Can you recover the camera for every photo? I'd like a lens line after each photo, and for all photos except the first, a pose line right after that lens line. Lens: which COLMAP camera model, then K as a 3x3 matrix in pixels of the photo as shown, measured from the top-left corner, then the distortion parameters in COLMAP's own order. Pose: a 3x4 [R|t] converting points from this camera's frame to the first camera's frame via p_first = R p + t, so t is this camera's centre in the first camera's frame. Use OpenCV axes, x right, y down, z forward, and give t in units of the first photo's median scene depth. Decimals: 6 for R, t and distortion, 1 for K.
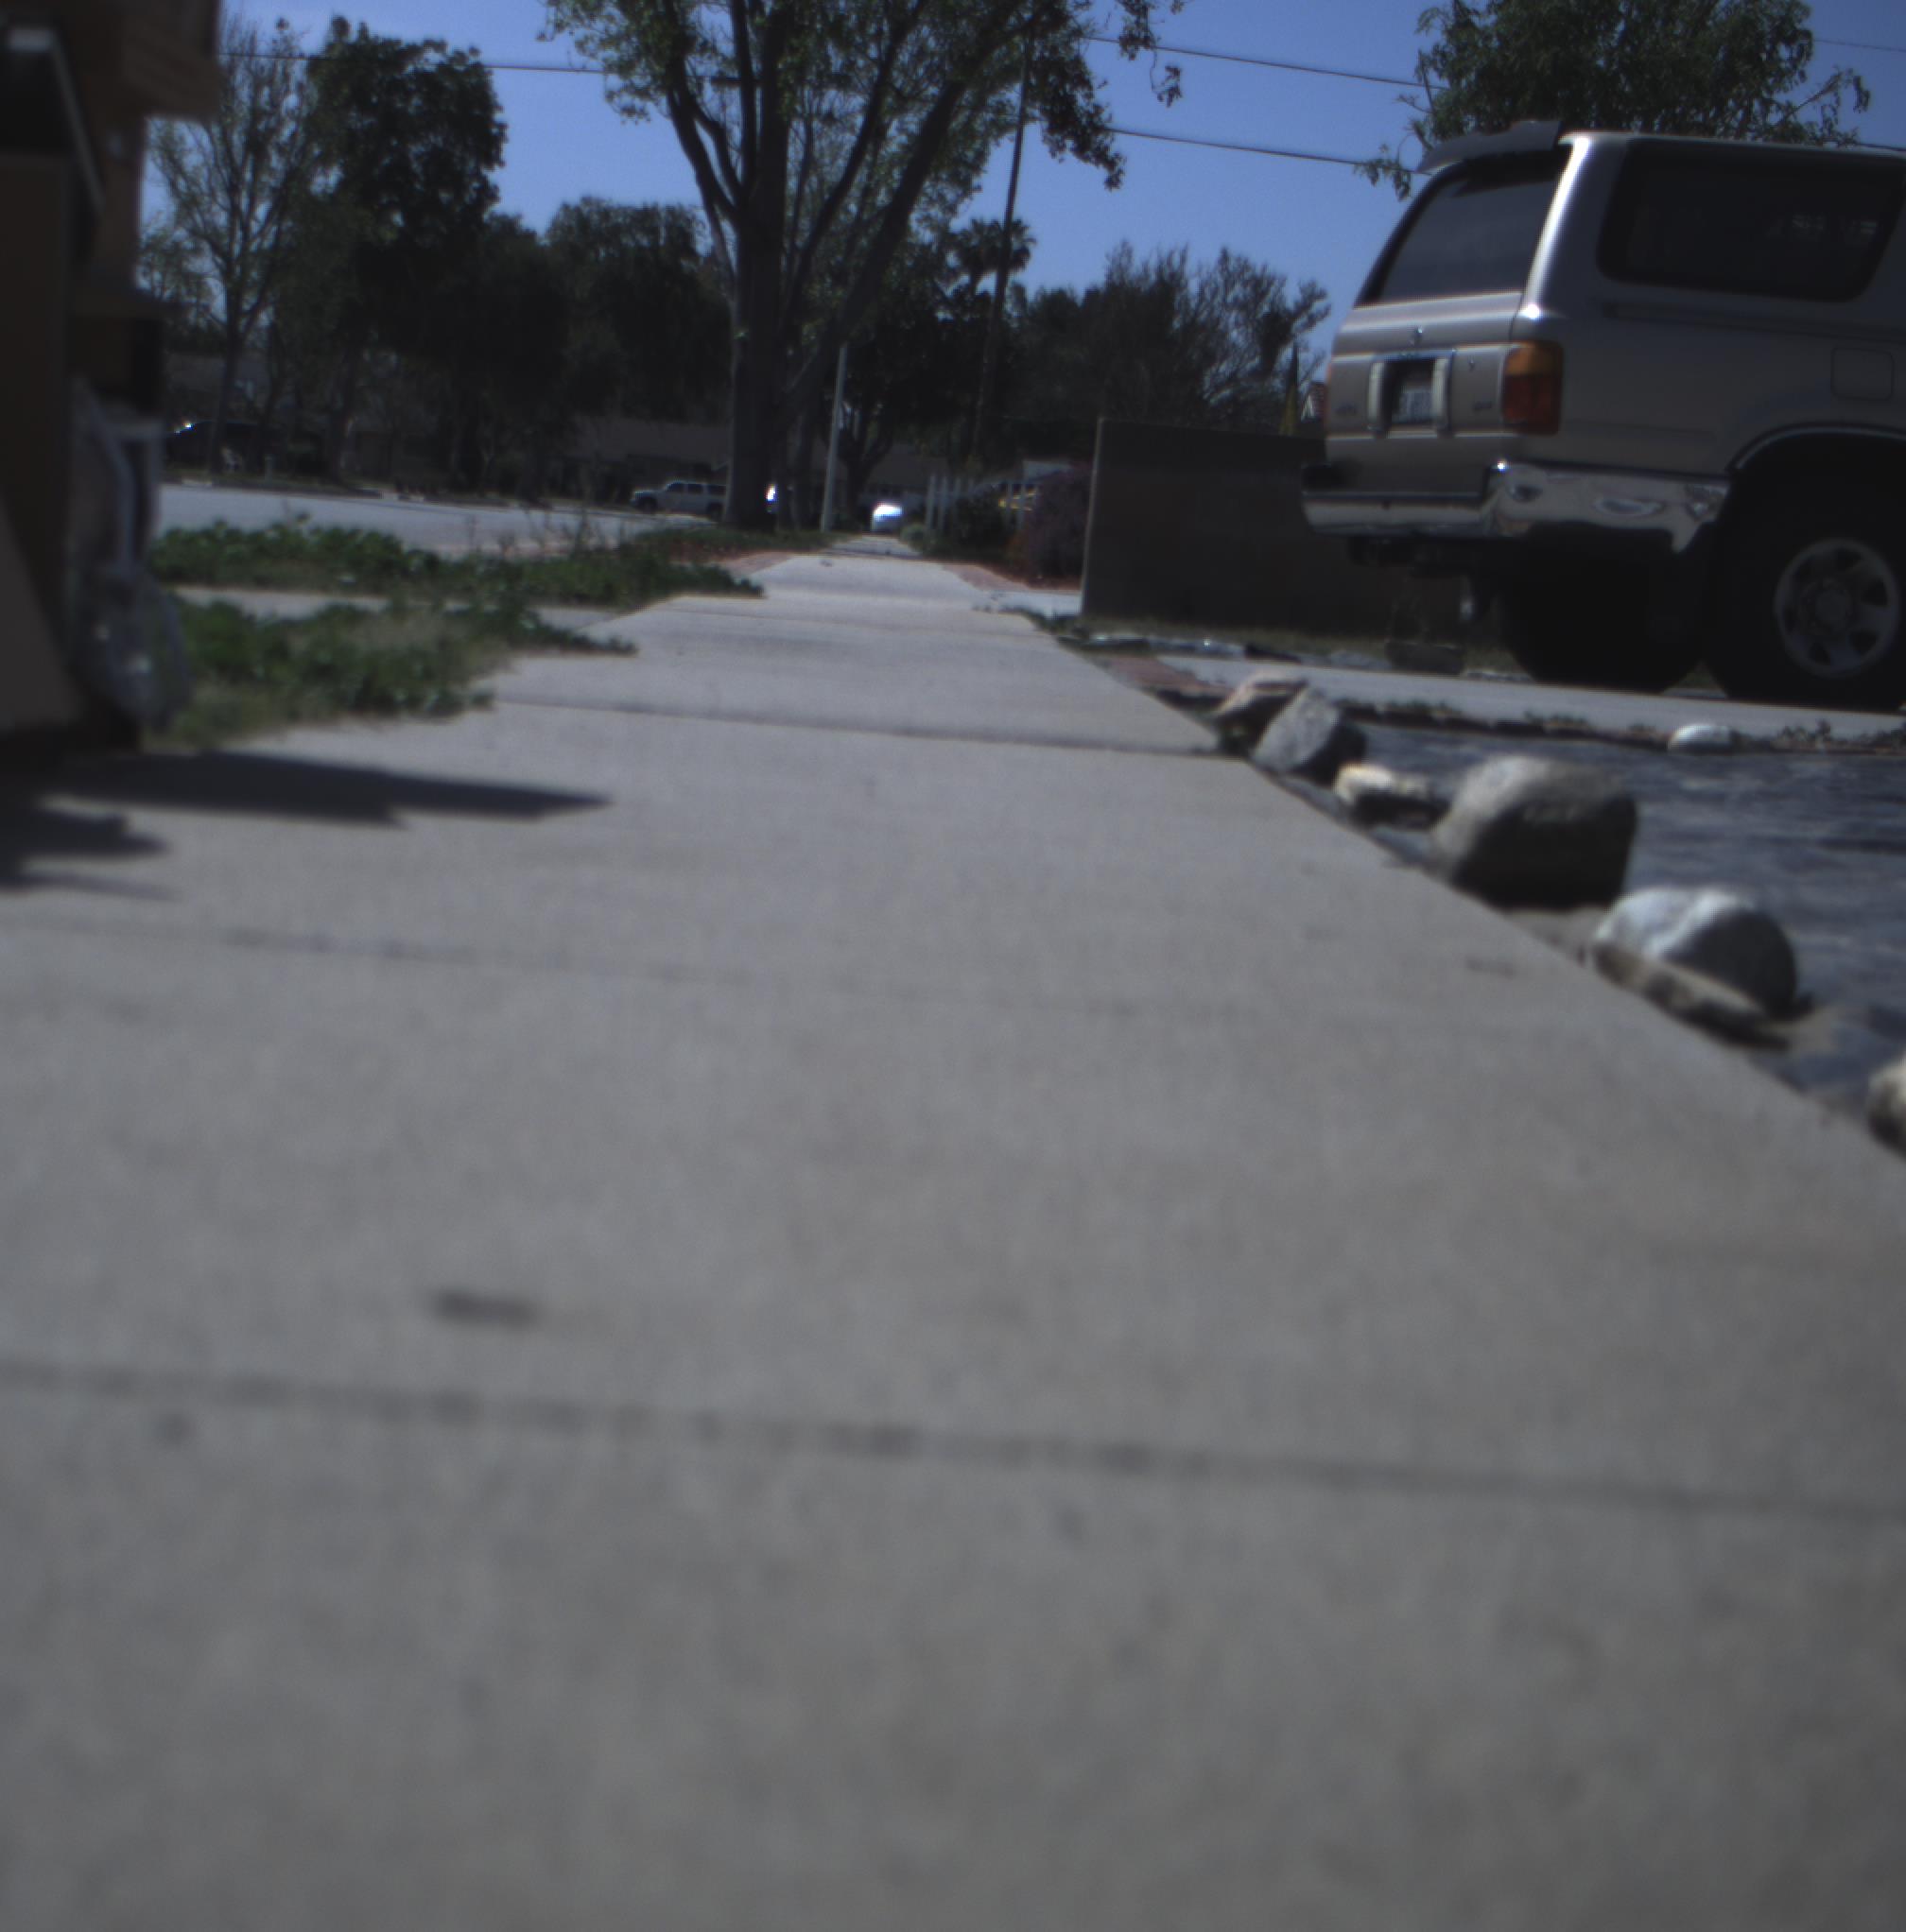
lens RADIAL K [[4692.9, 0, 953.0], [0, 4692.9, 966.0], [0, 0, 1]] dist [-0.110490, 0.321293]
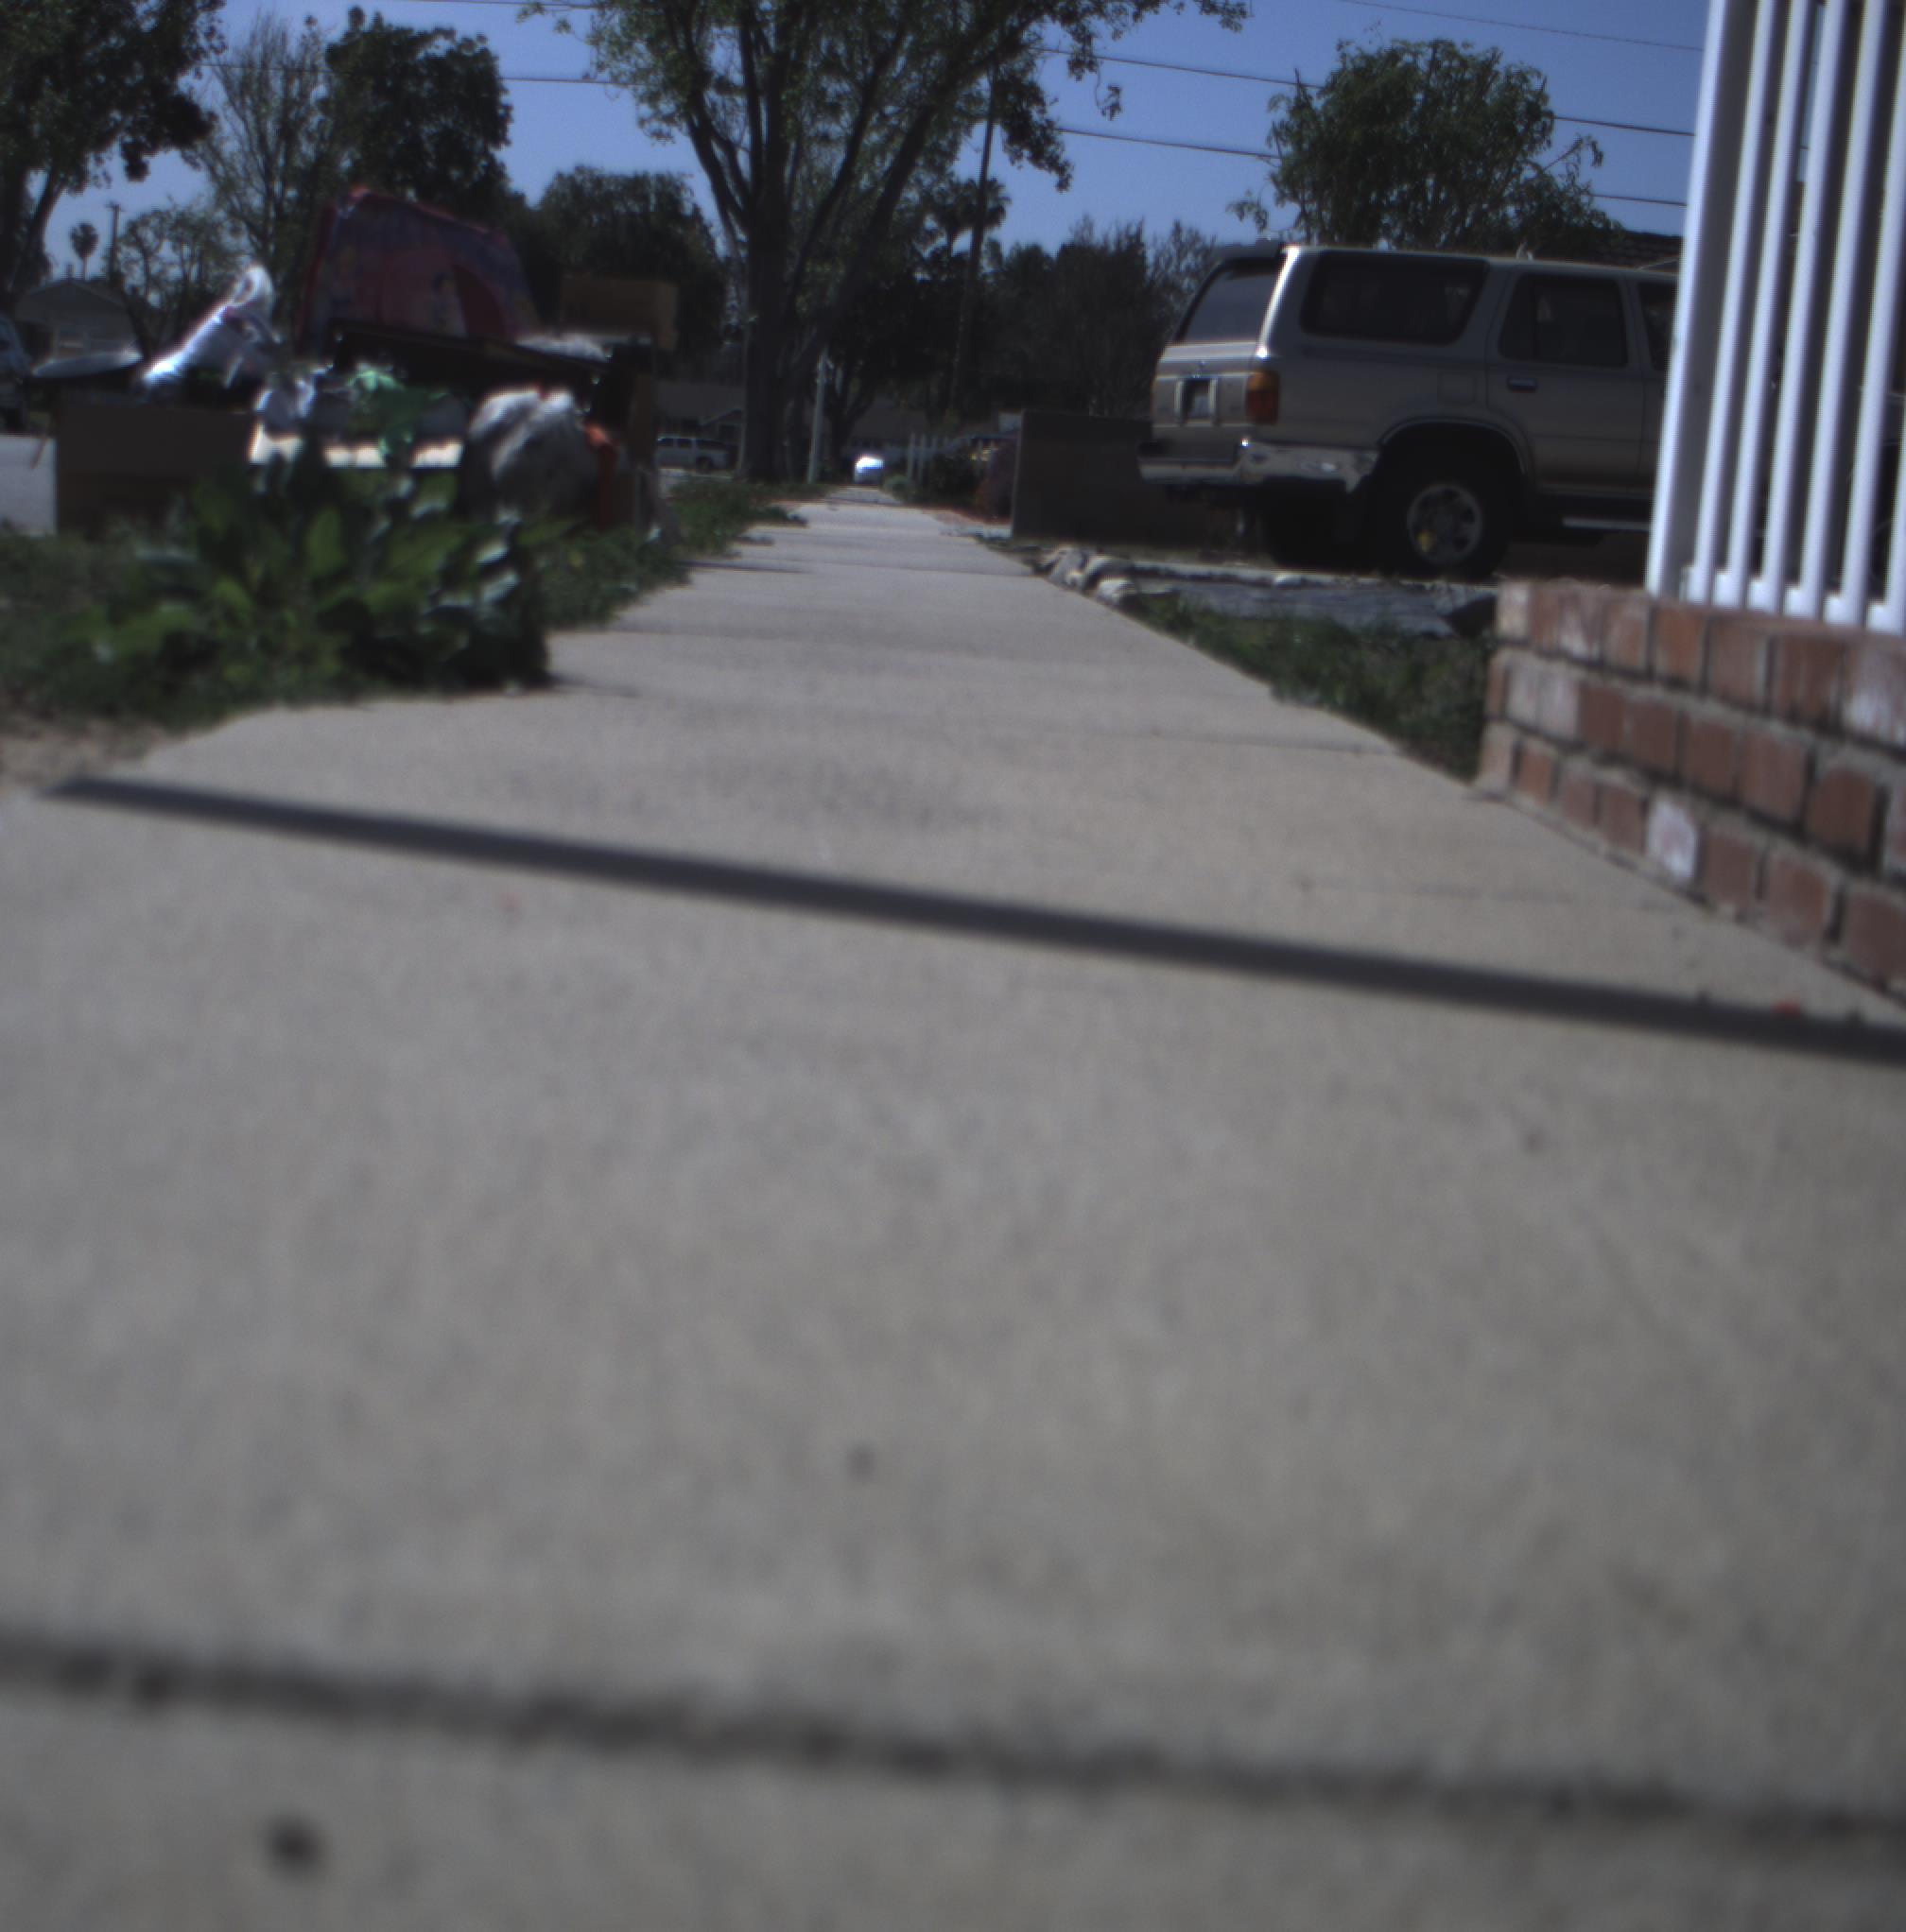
lens RADIAL K [[4722.8, 0, 942.4], [0, 4722.8, 932.8], [0, 0, 1]] dist [-0.102962, 0.205680]
pose [[0.999962, -0.008665, 0.001187, 0.000322], [0.008662, 0.999958, 0.002871, 0.008884], [-0.001212, -0.002861, 0.999995, -0.096861]]
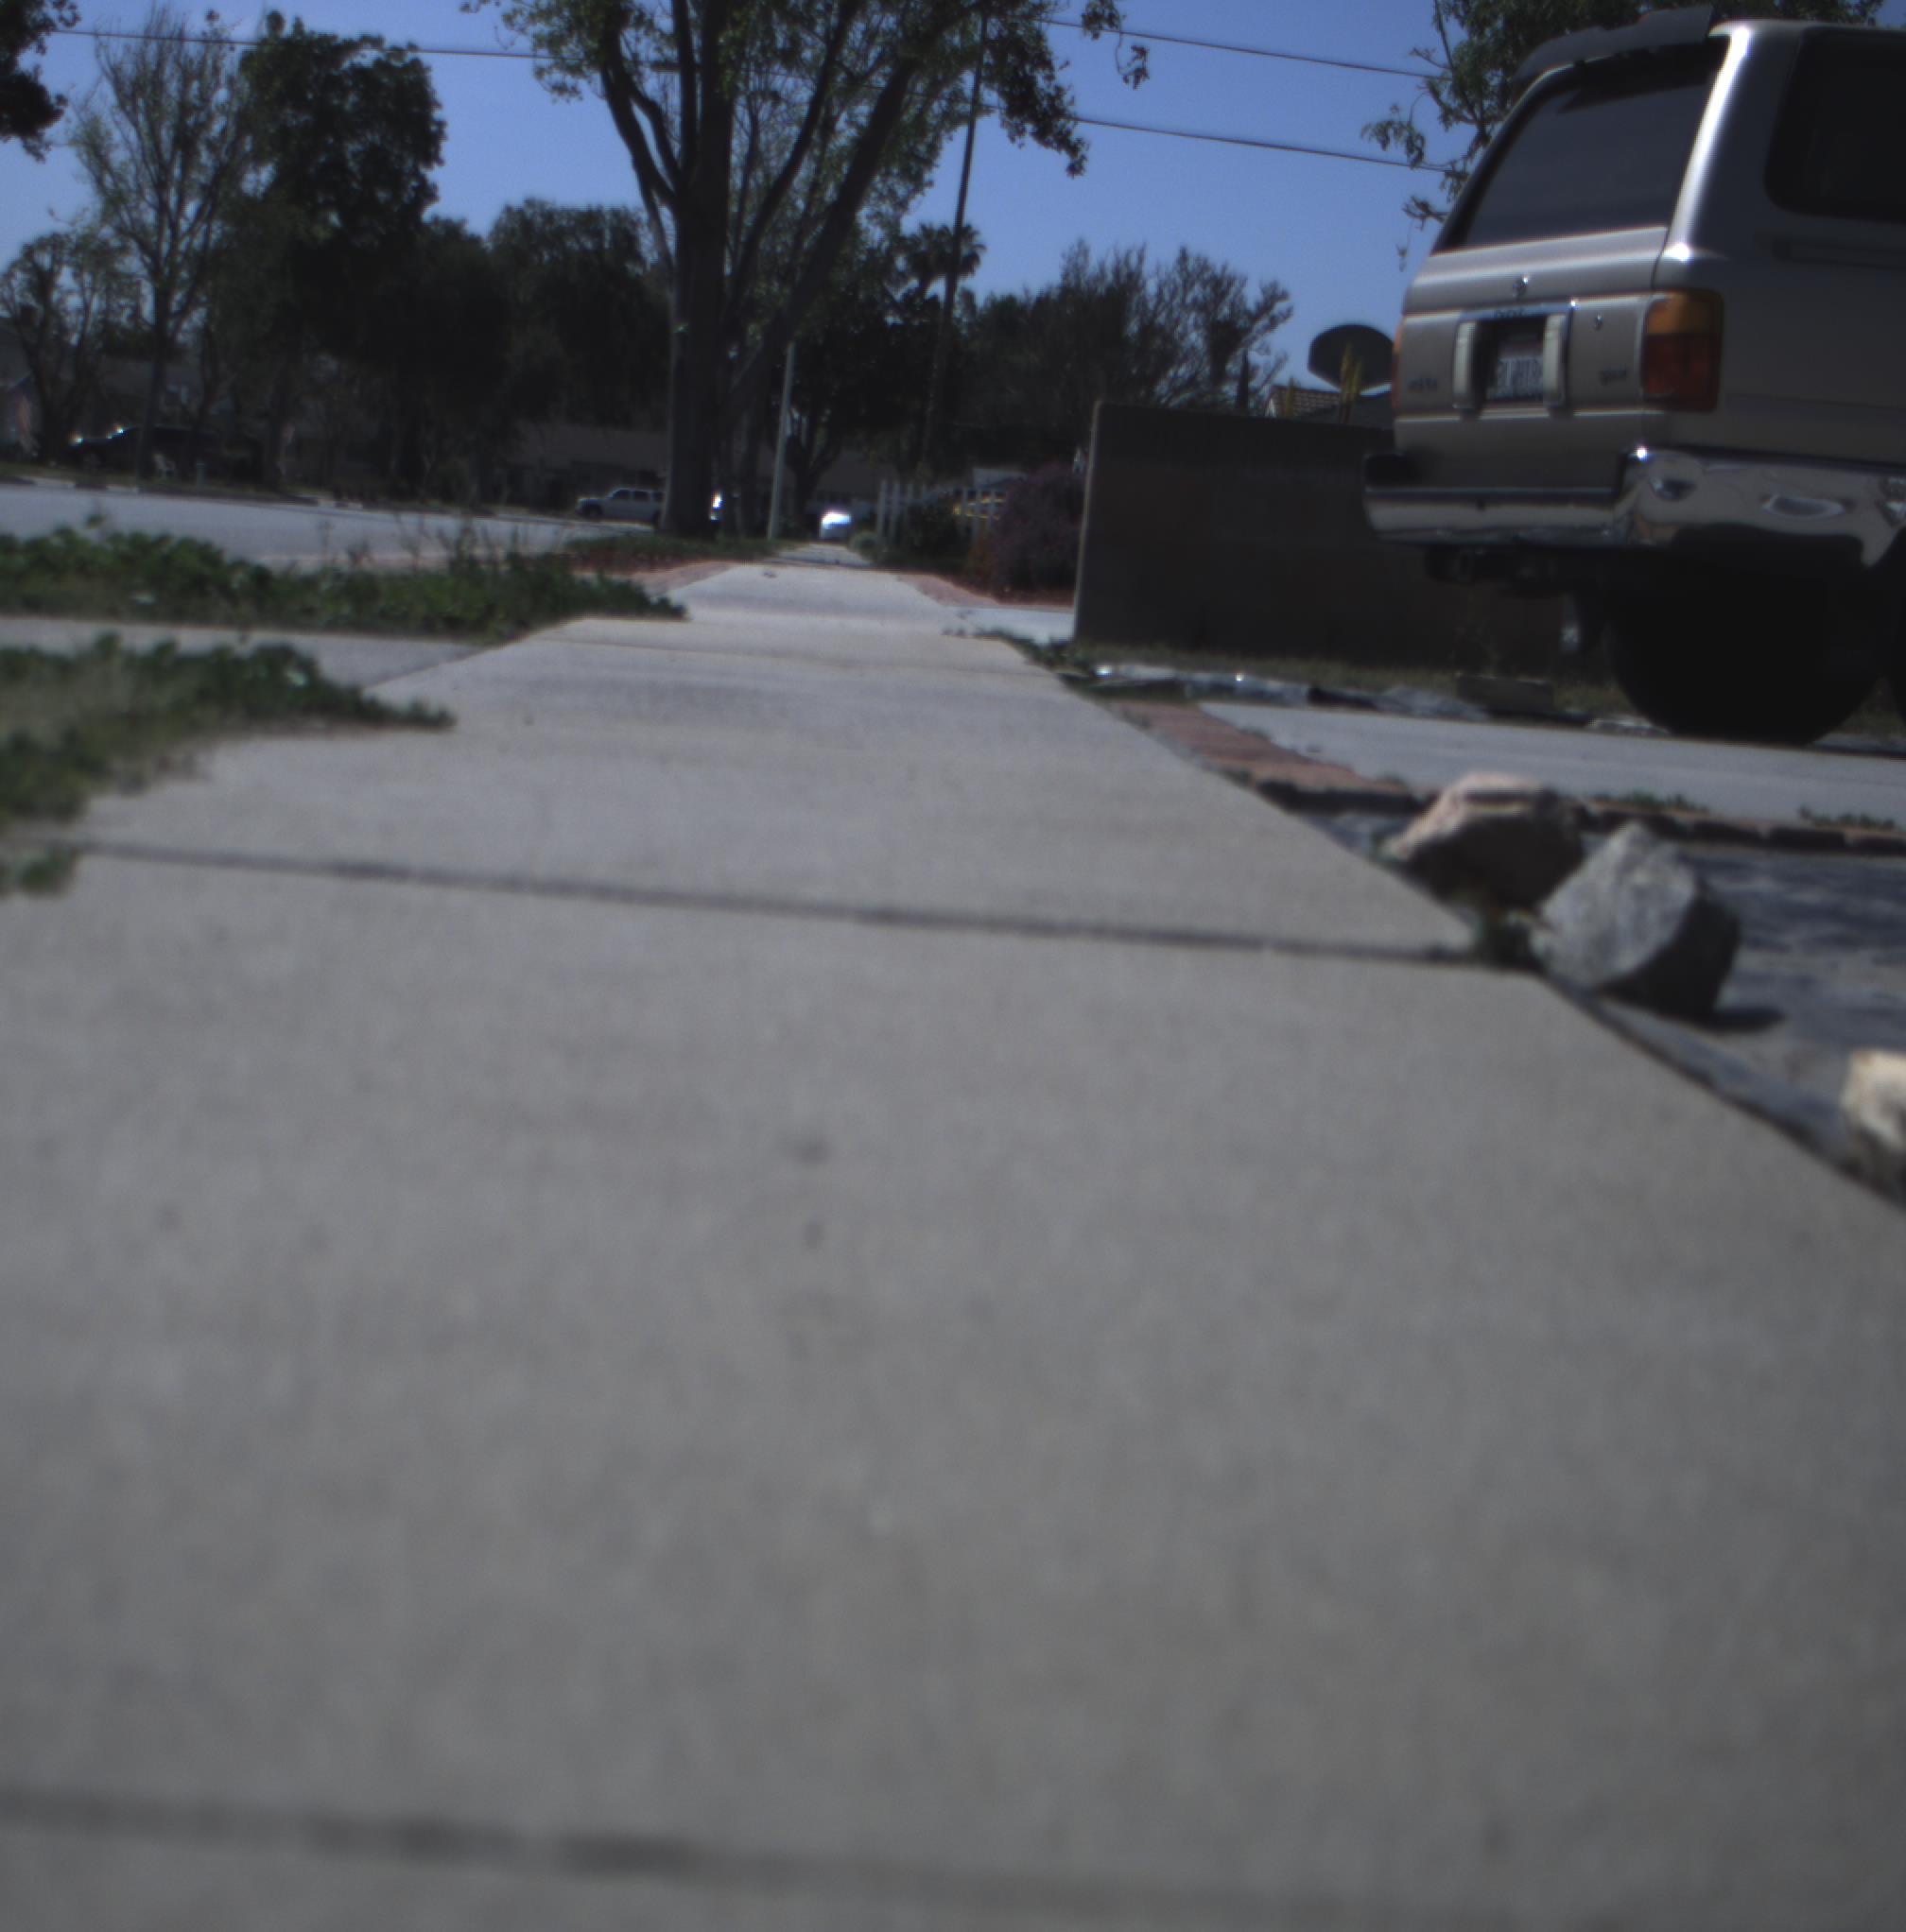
lens RADIAL K [[4681.8, 0, 953.0], [0, 4681.8, 966.0], [0, 0, 1]] dist [-0.108798, 0.322929]
pose [[0.999938, -0.000263, 0.011113, -0.000530], [0.000280, 0.999999, -0.001492, -0.002881], [-0.011113, 0.001495, 0.999937, 0.031405]]
